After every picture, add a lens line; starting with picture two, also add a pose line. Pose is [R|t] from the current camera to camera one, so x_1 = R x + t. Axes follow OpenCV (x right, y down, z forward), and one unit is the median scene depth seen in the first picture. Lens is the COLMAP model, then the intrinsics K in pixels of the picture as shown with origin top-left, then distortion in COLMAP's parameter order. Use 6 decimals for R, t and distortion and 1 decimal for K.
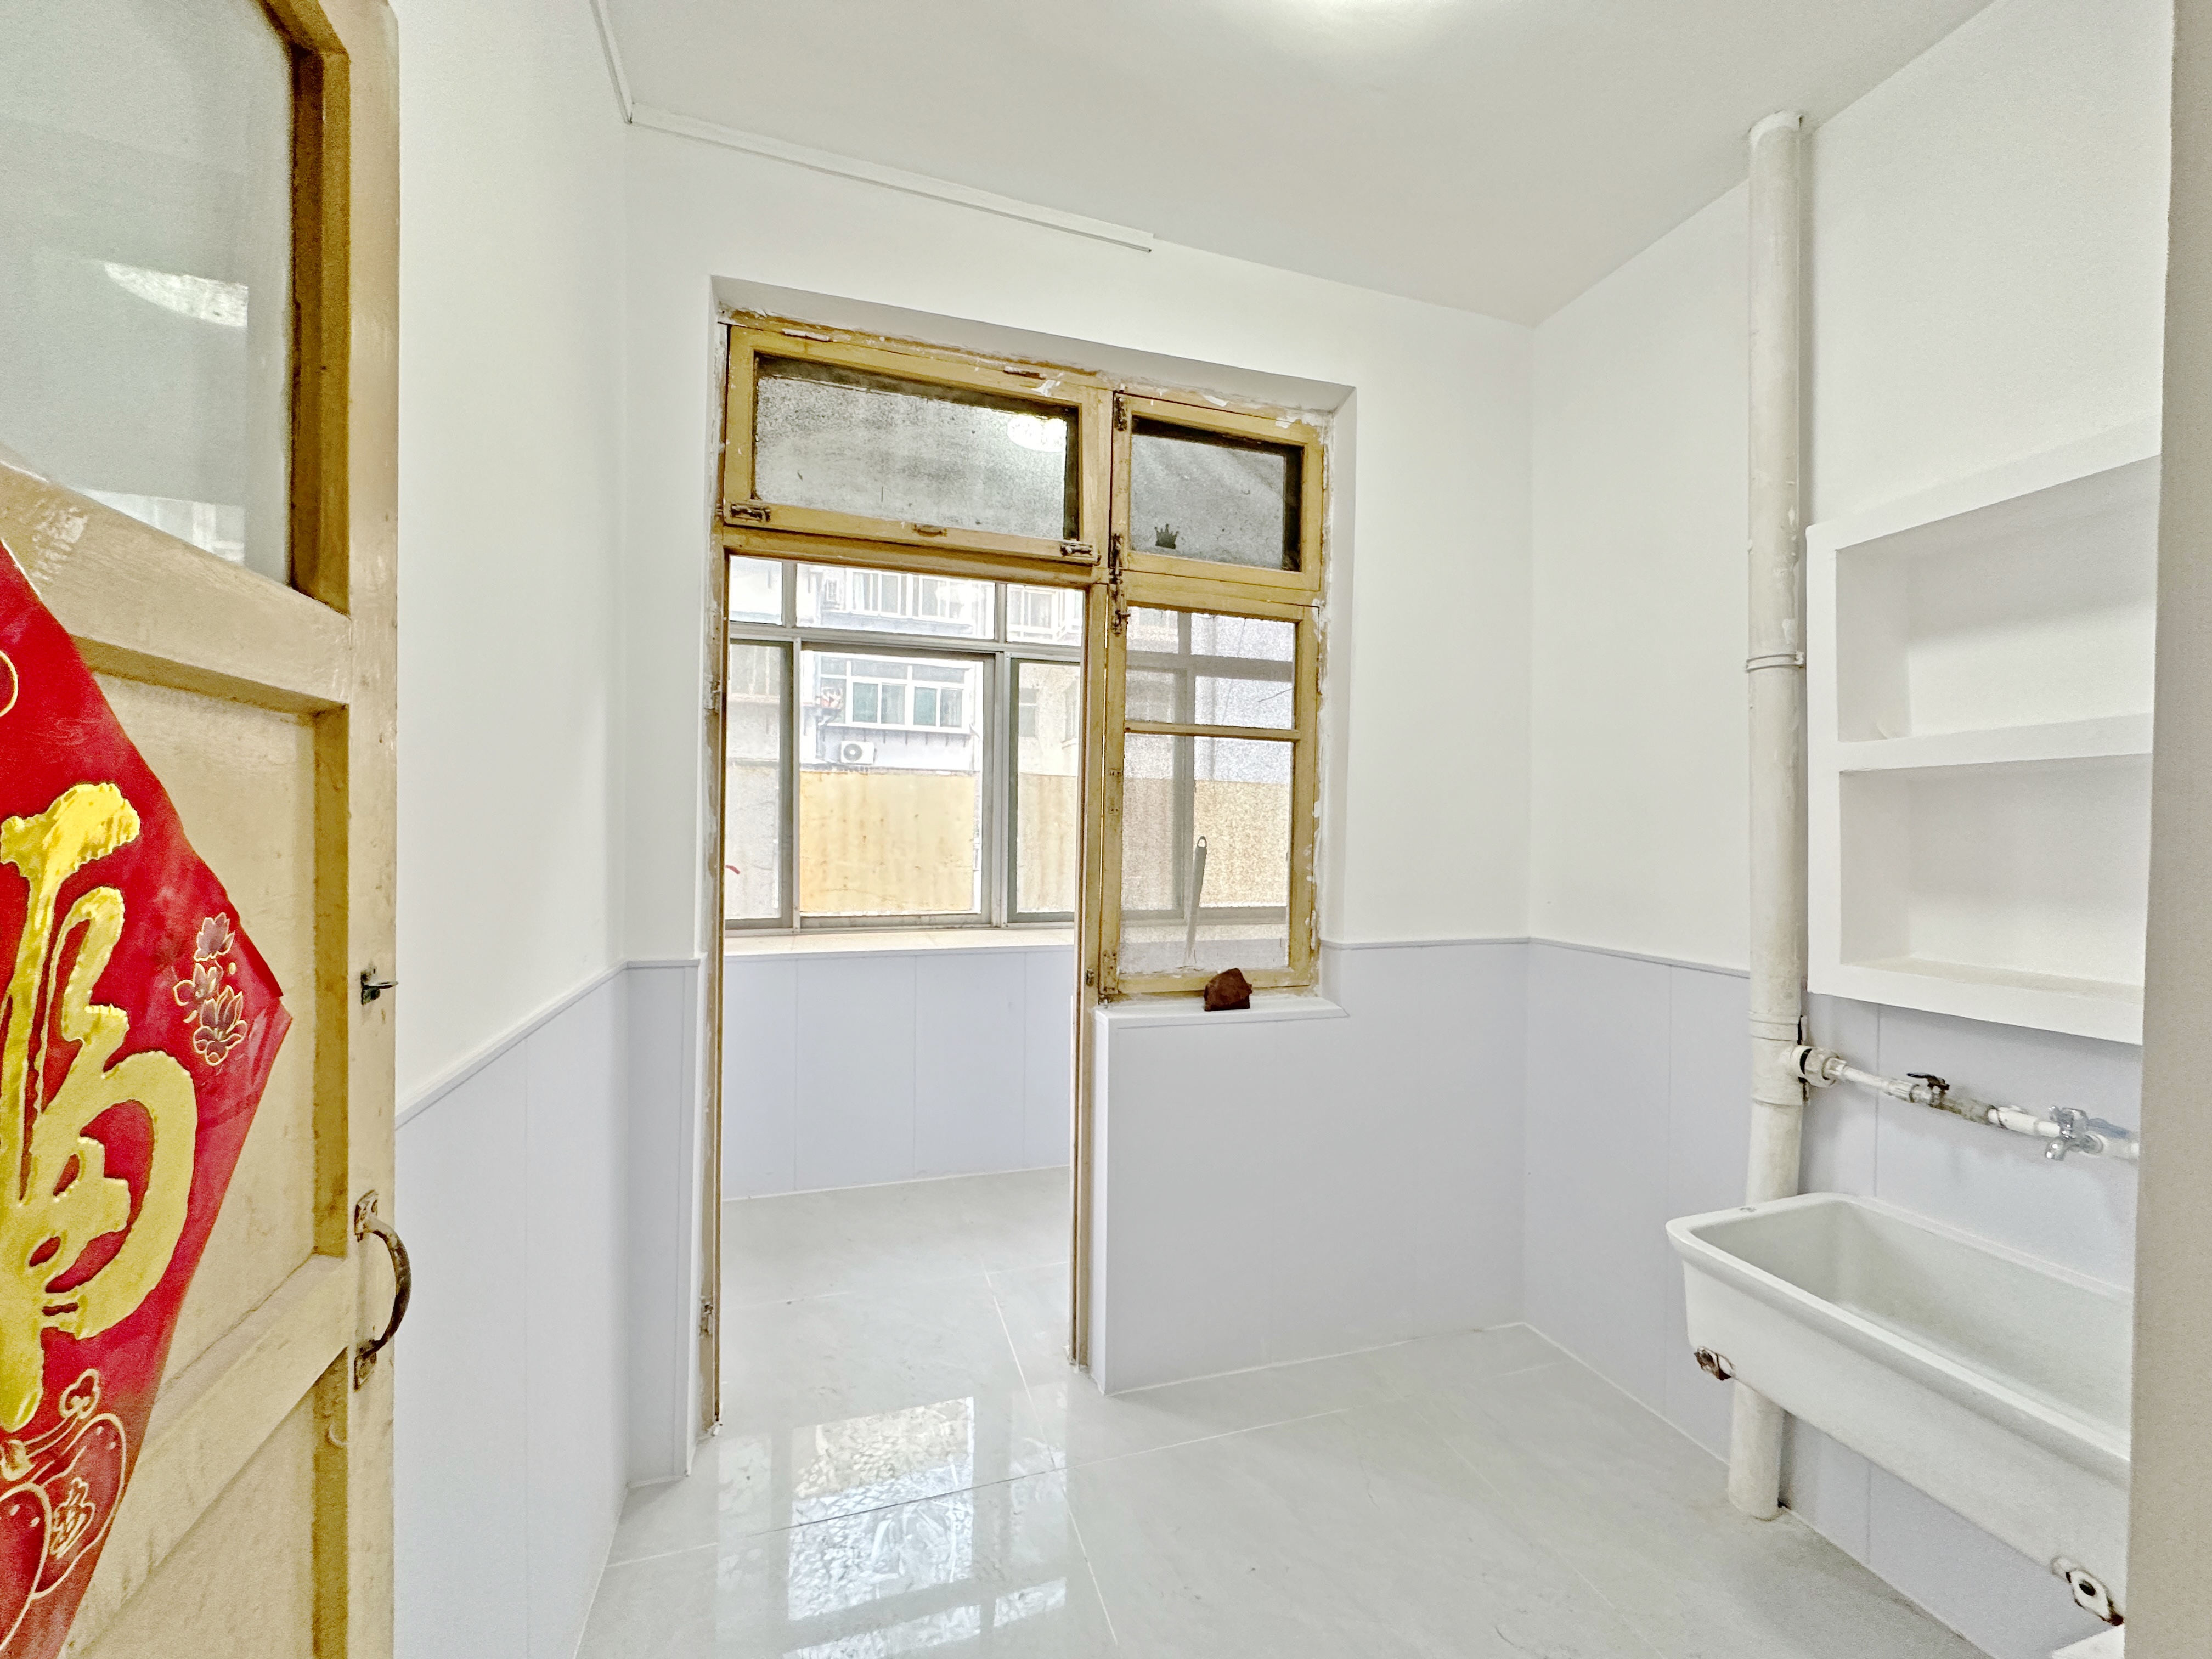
lens RADIAL K [[874.0, 0, 1106.5], [0, 874.0, 830.0], [0, 0, 1]] dist [-0.002673, -0.000022]
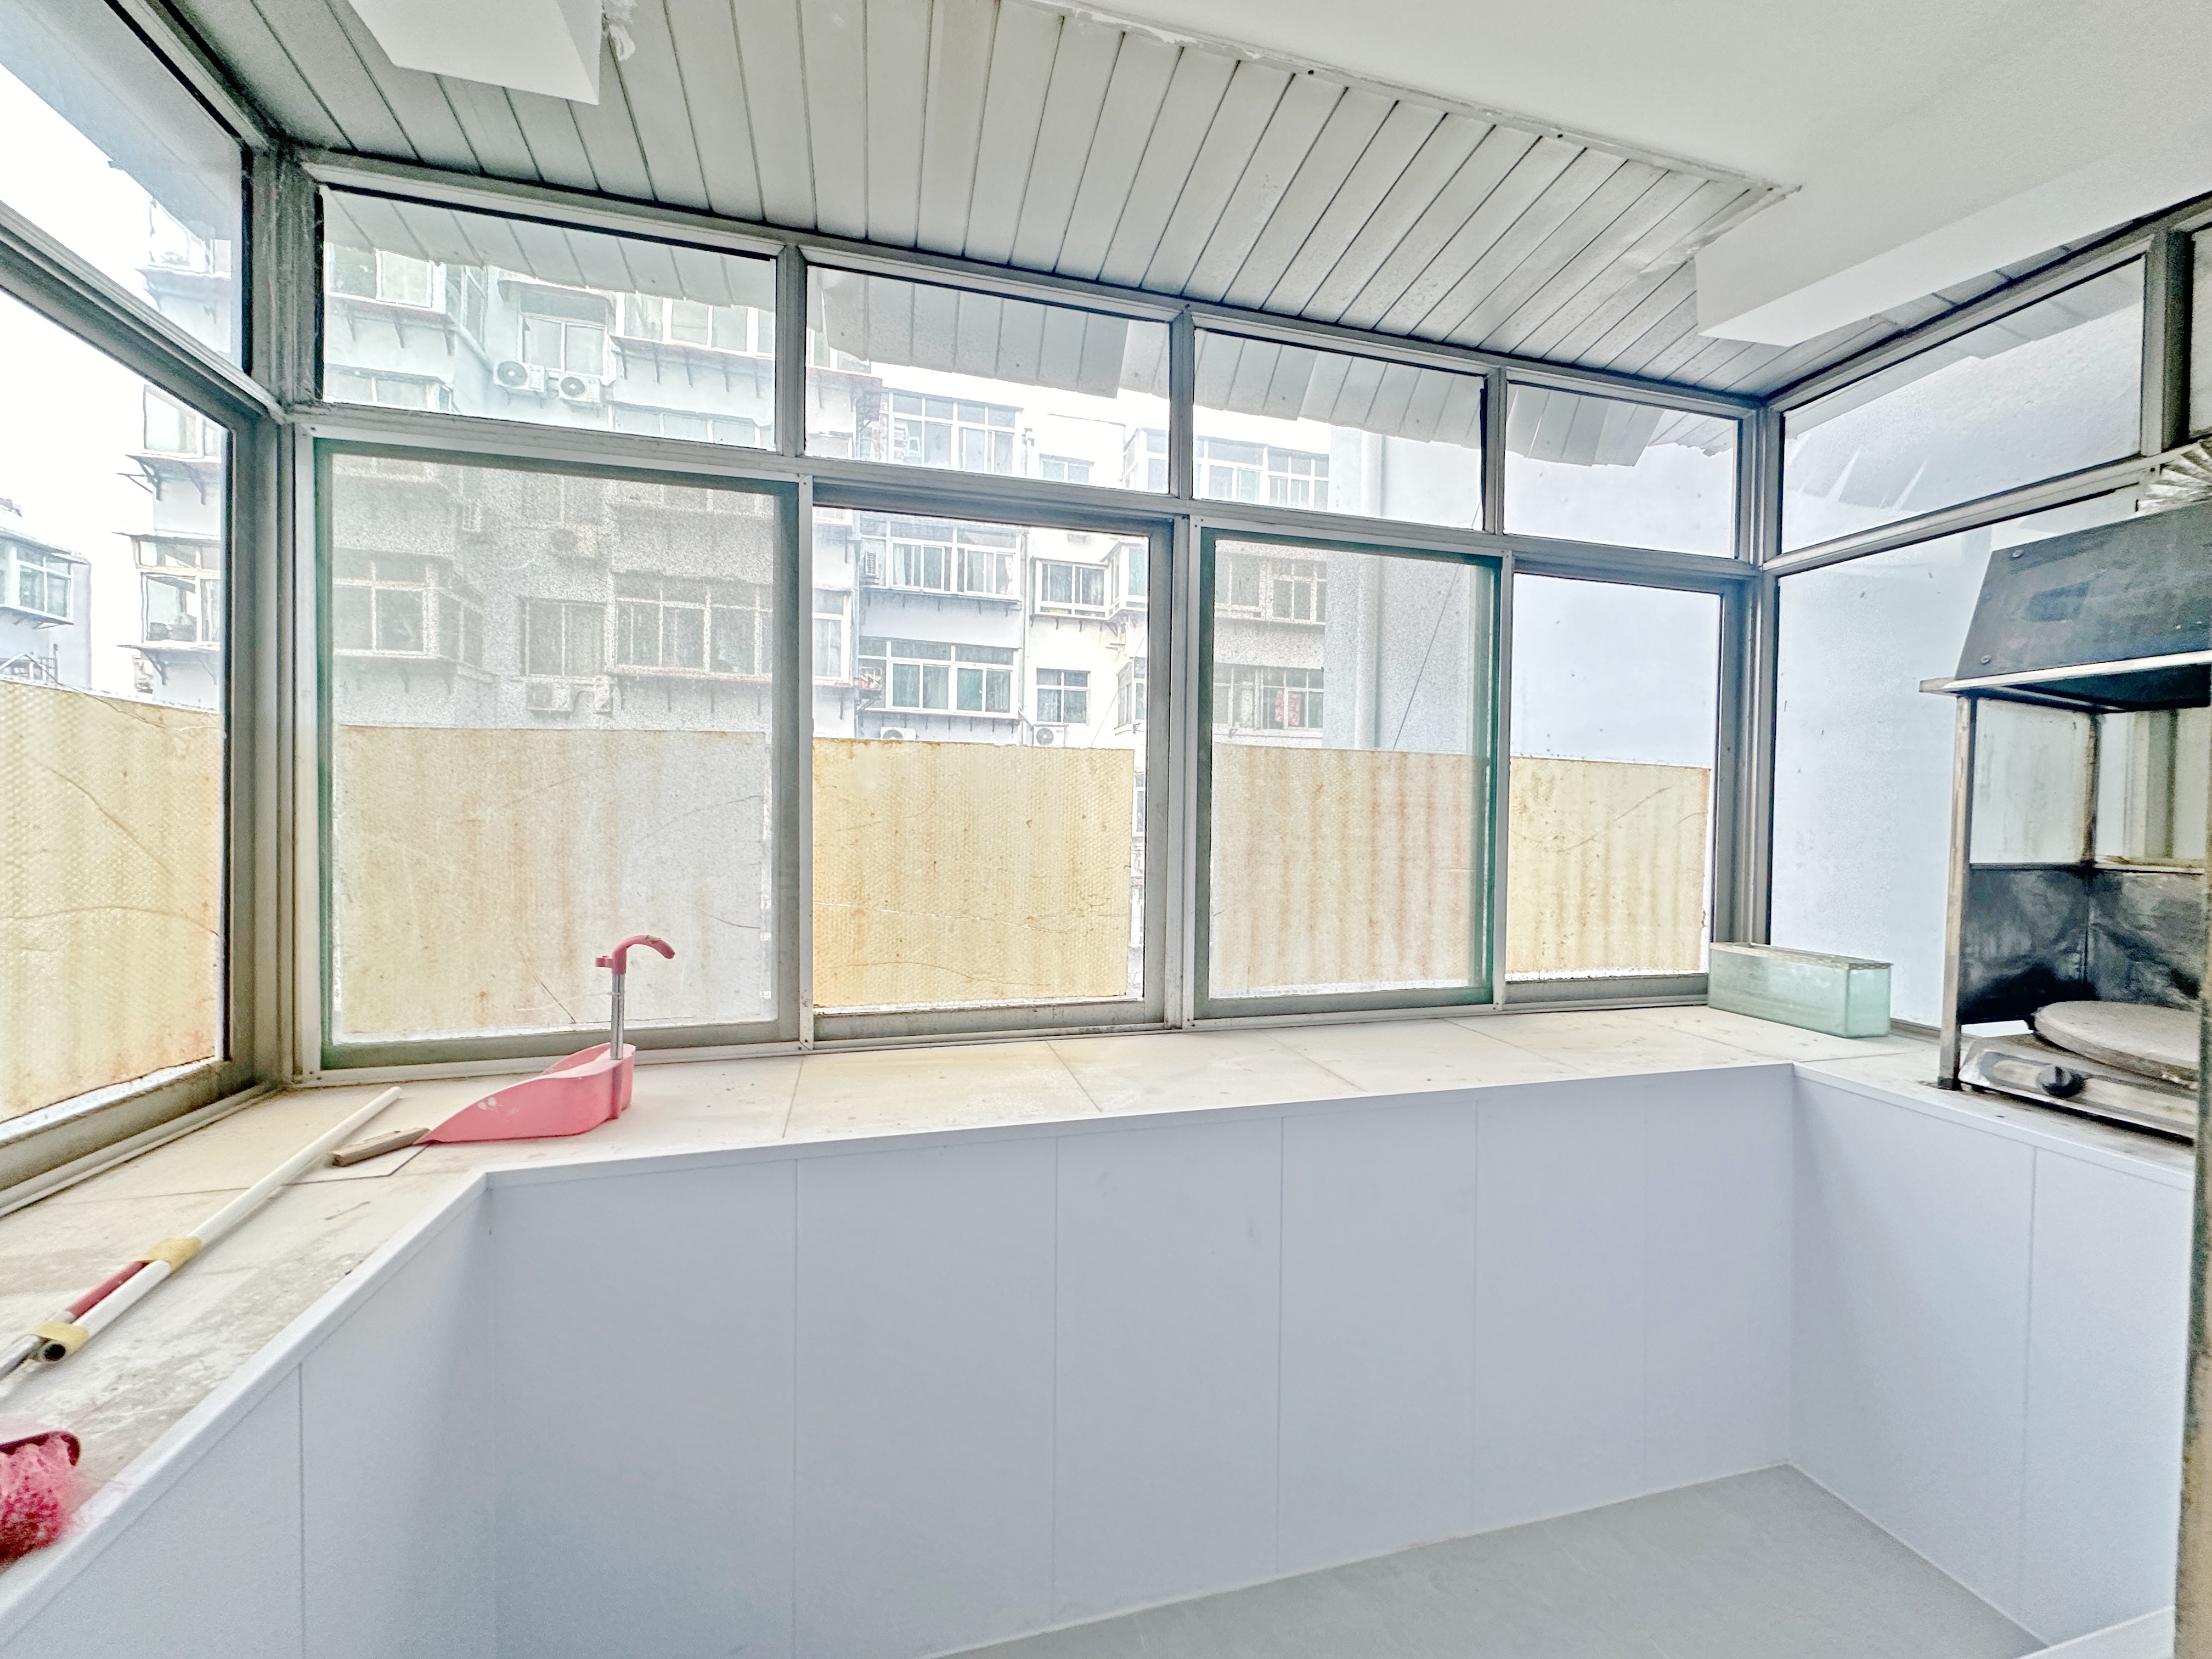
lens RADIAL K [[874.0, 0, 1111.2], [0, 874.0, 833.4], [0, 0, 1]] dist [-0.002673, -0.000022]
pose [[0.999345, 0.002858, -0.036066, -0.143642], [-0.002315, 0.999883, 0.015115, -0.017329], [0.036105, -0.015021, 0.999235, 0.452296]]
